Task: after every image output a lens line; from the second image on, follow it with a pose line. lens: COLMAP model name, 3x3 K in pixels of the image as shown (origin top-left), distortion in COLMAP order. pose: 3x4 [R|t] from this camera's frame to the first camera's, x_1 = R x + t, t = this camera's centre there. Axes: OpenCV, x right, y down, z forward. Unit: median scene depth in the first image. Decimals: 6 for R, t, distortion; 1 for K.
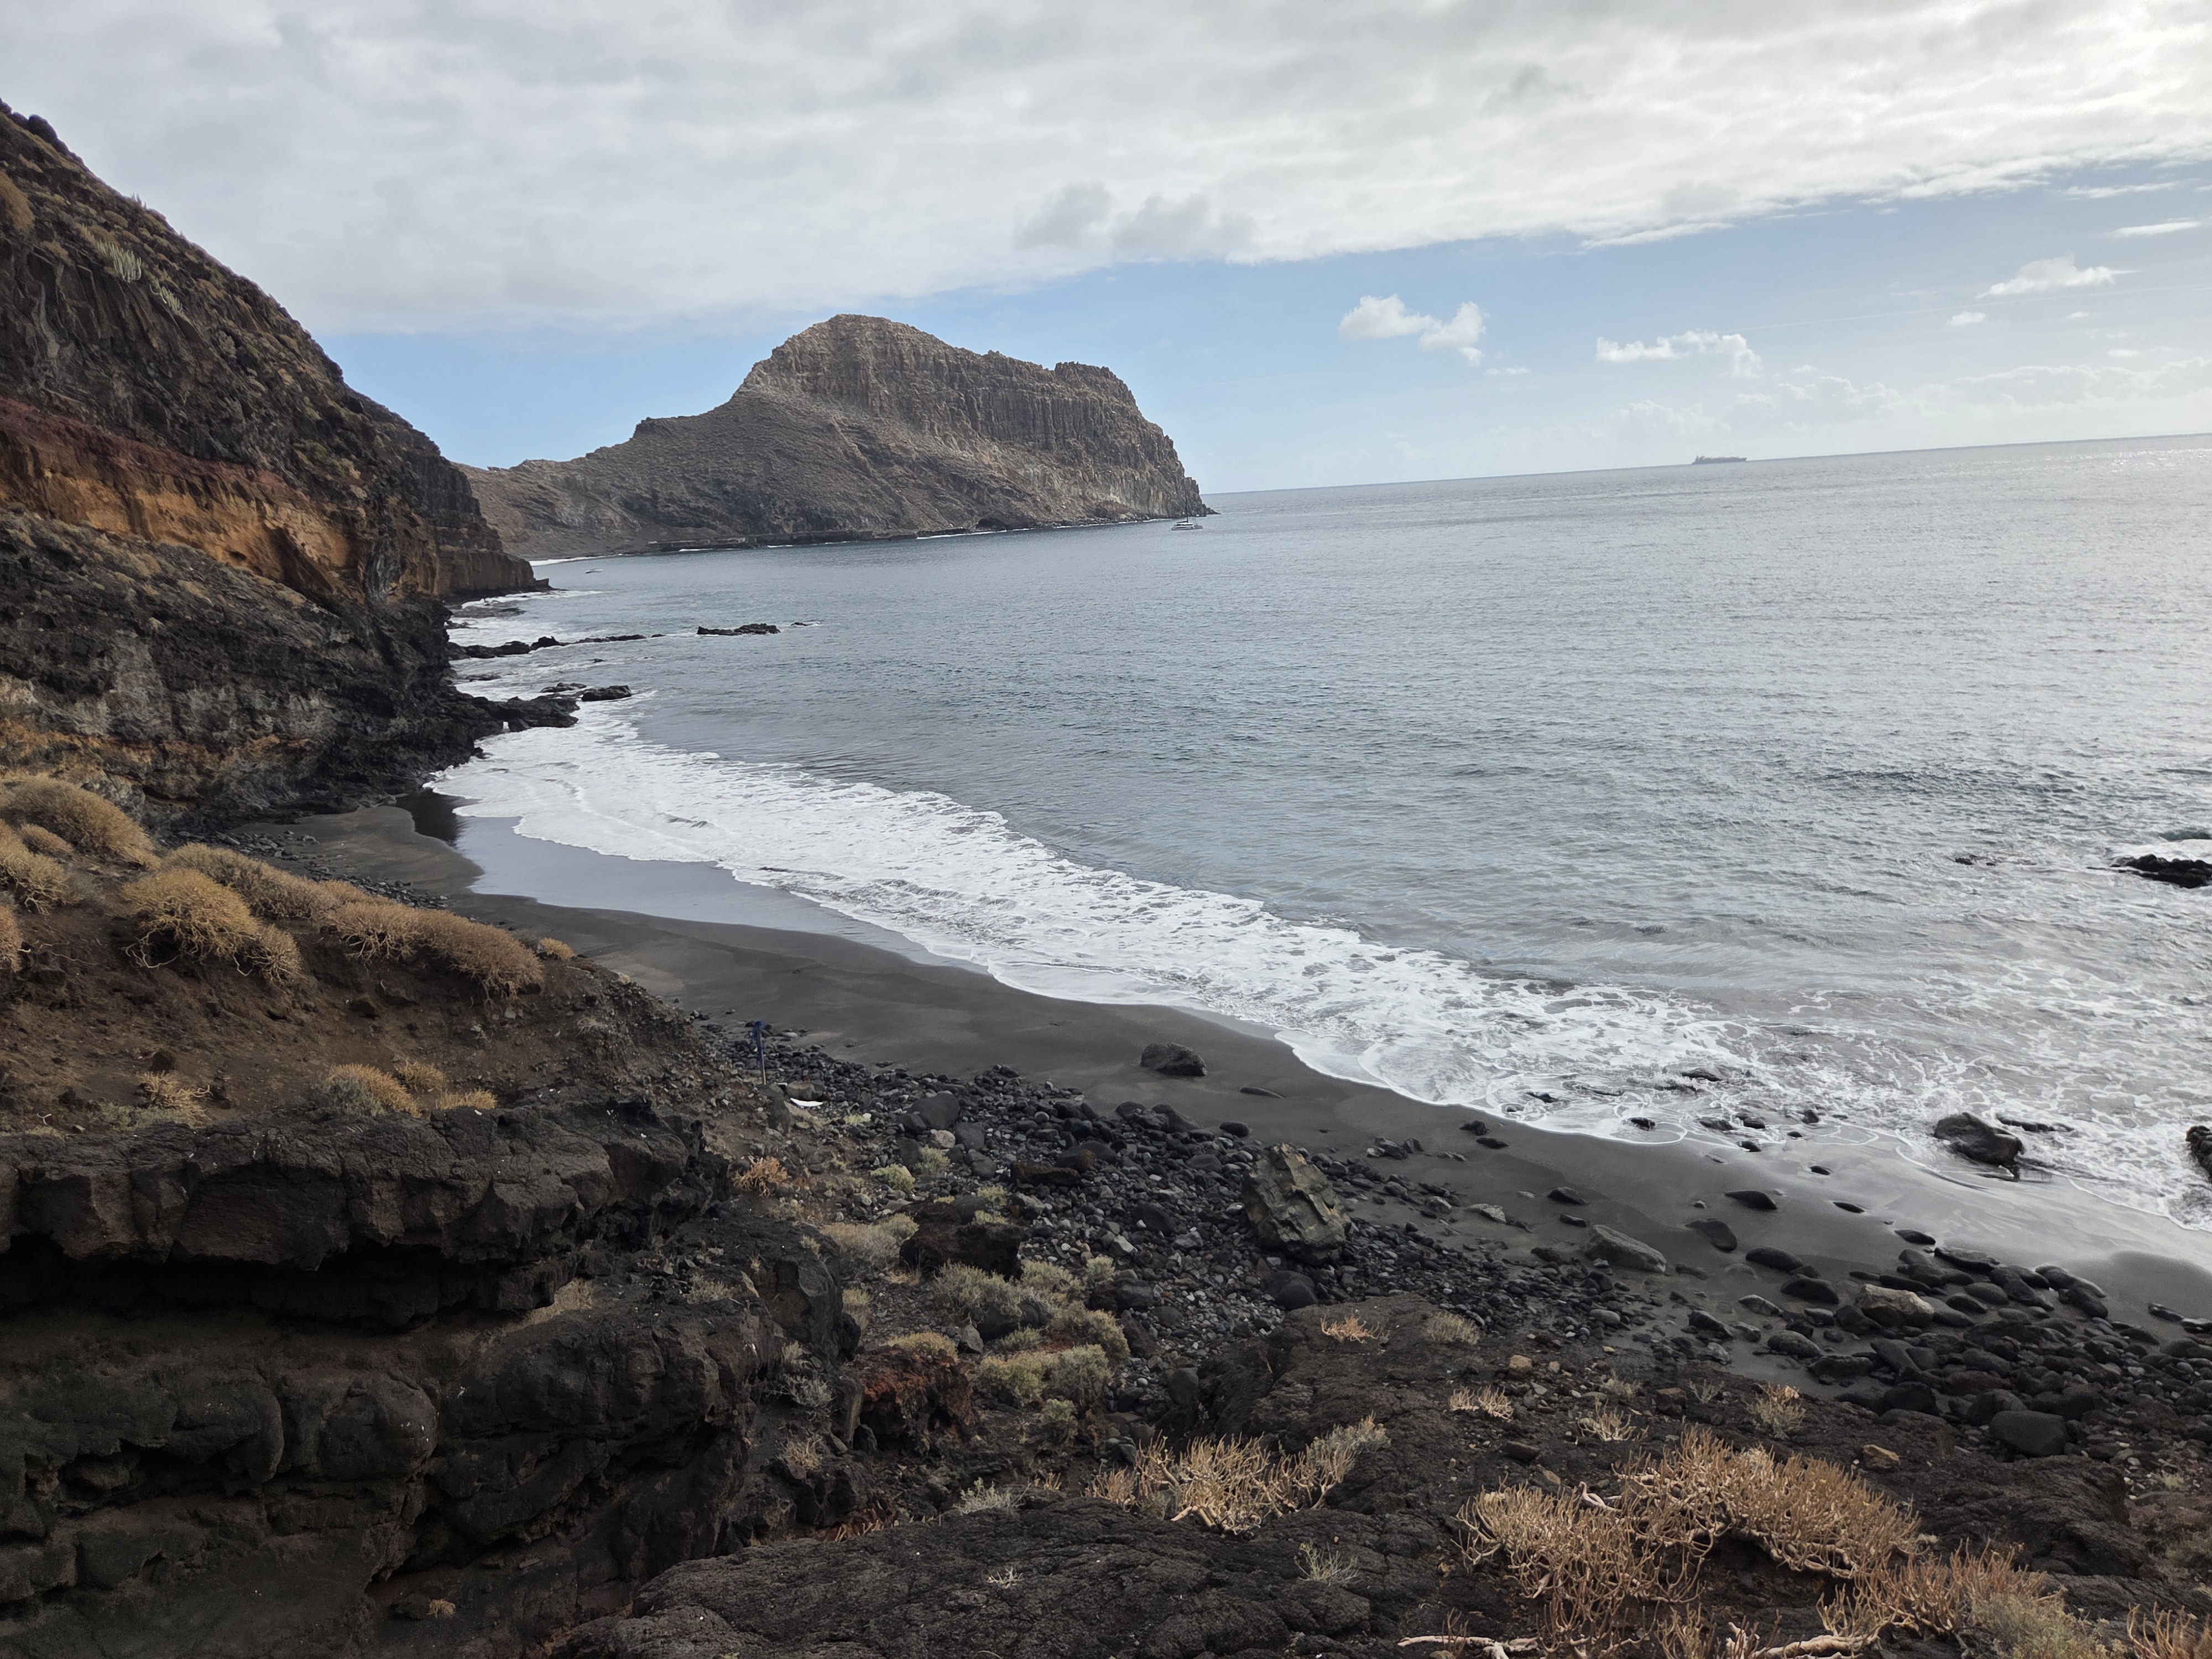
lens RADIAL K [[1493.2, 0, 1093.1], [0, 1493.2, 841.0], [0, 0, 1]] dist [0.074234, -0.059339]
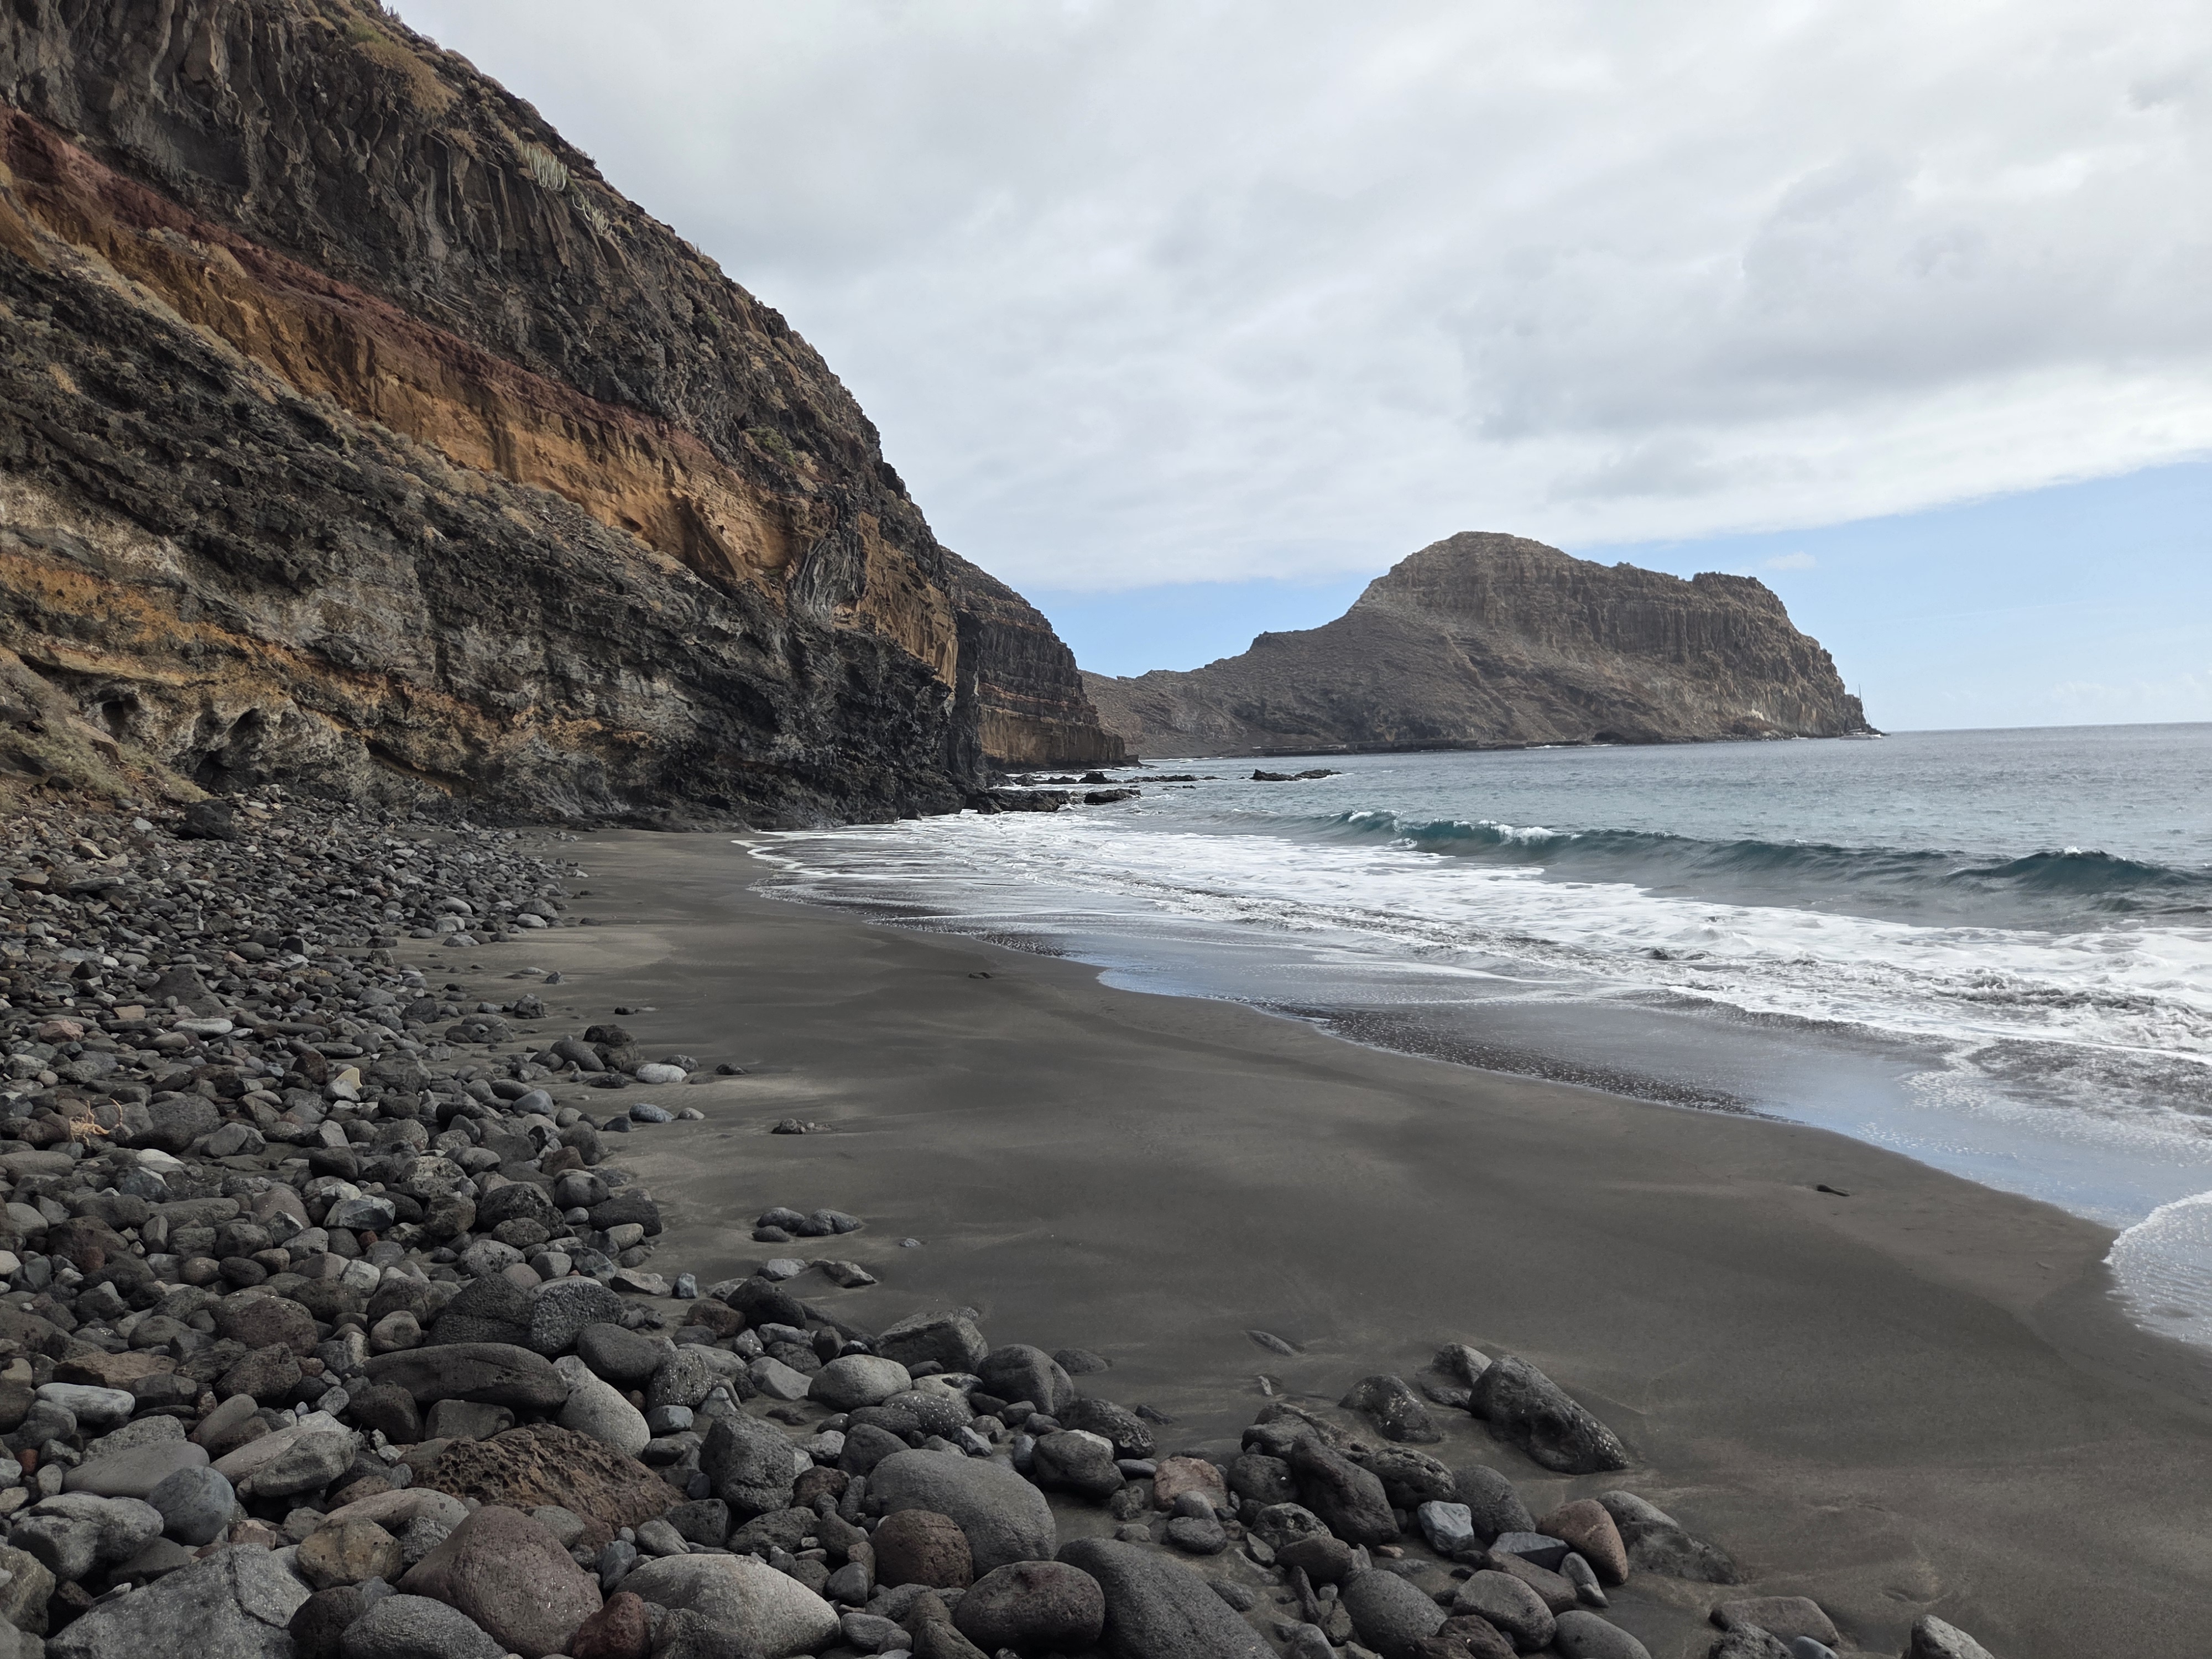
lens RADIAL K [[1493.2, 0, 1119.5], [0, 1493.2, 825.3], [0, 0, 1]] dist [0.074234, -0.059339]
pose [[0.927942, 0.042650, -0.370276, -0.020457], [-0.102144, 0.984498, -0.142584, 0.059525], [0.358454, 0.170131, 0.917914, 0.402519]]
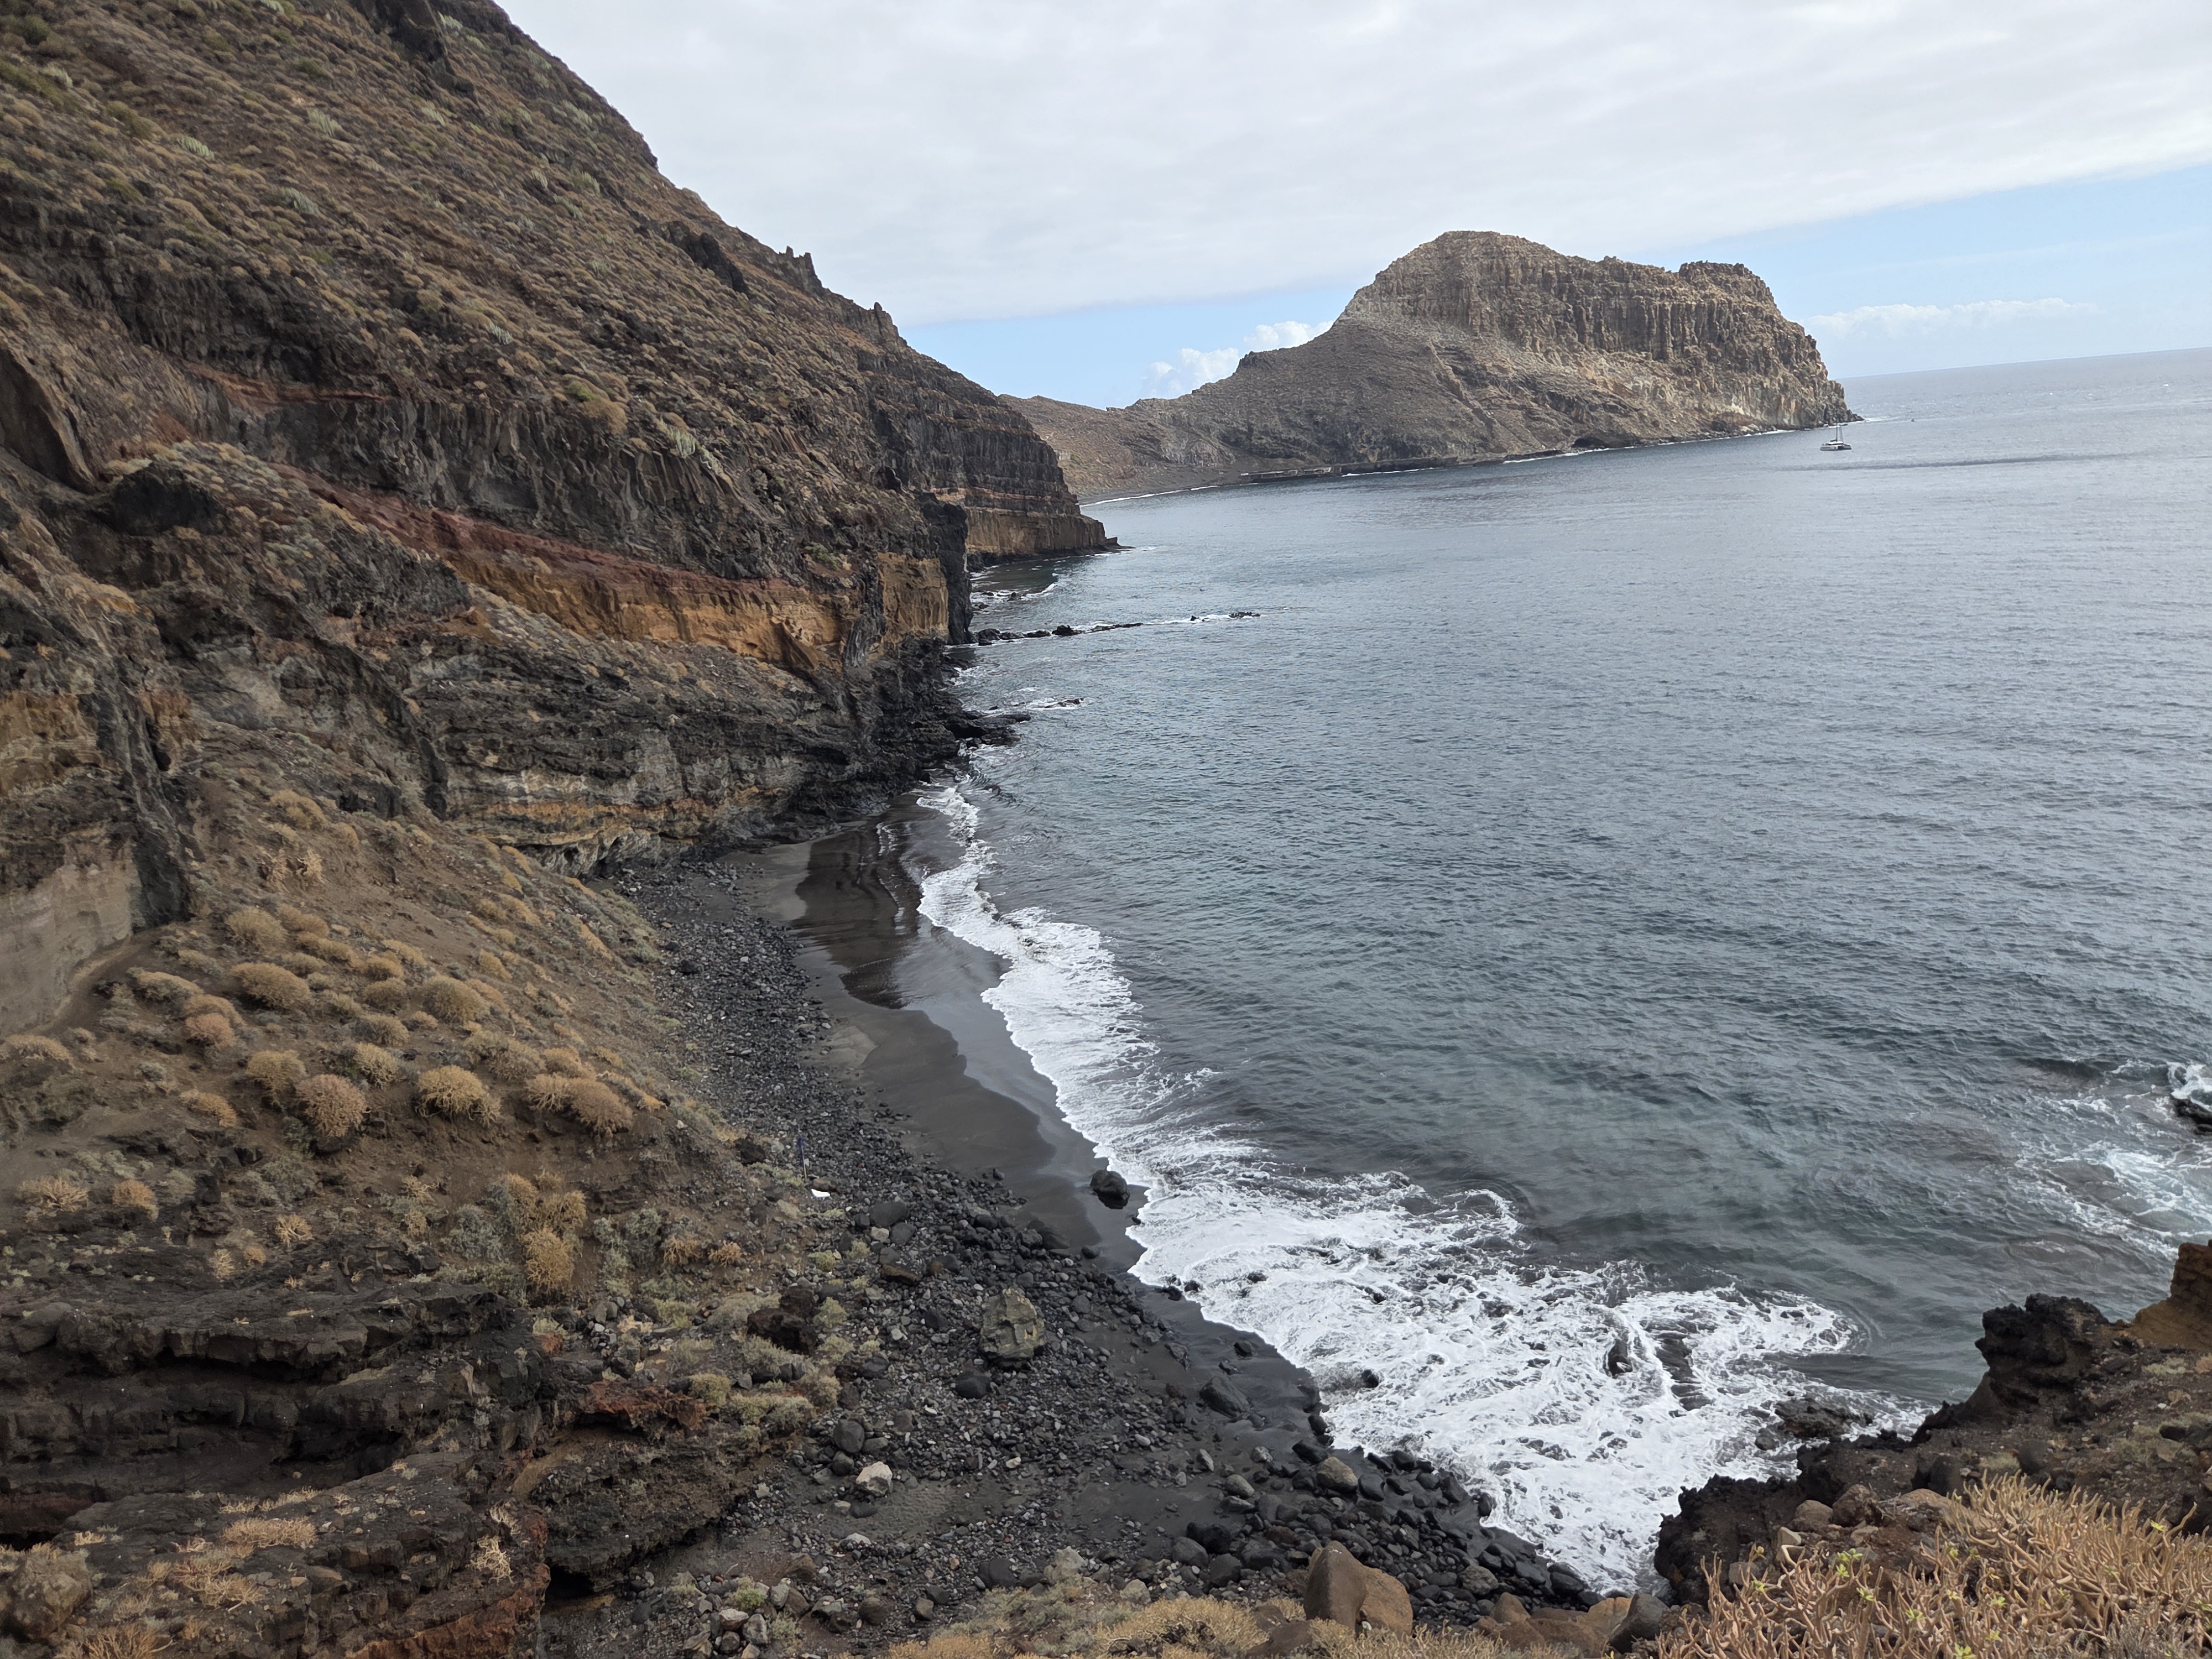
lens RADIAL K [[1493.2, 0, 1106.4], [0, 1493.2, 822.7], [0, 0, 1]] dist [0.074234, -0.059339]
pose [[0.923409, 0.075763, -0.376265, 0.268490], [-0.055869, 0.996415, 0.063522, -0.137168], [0.379729, -0.037635, 0.924332, -0.146138]]
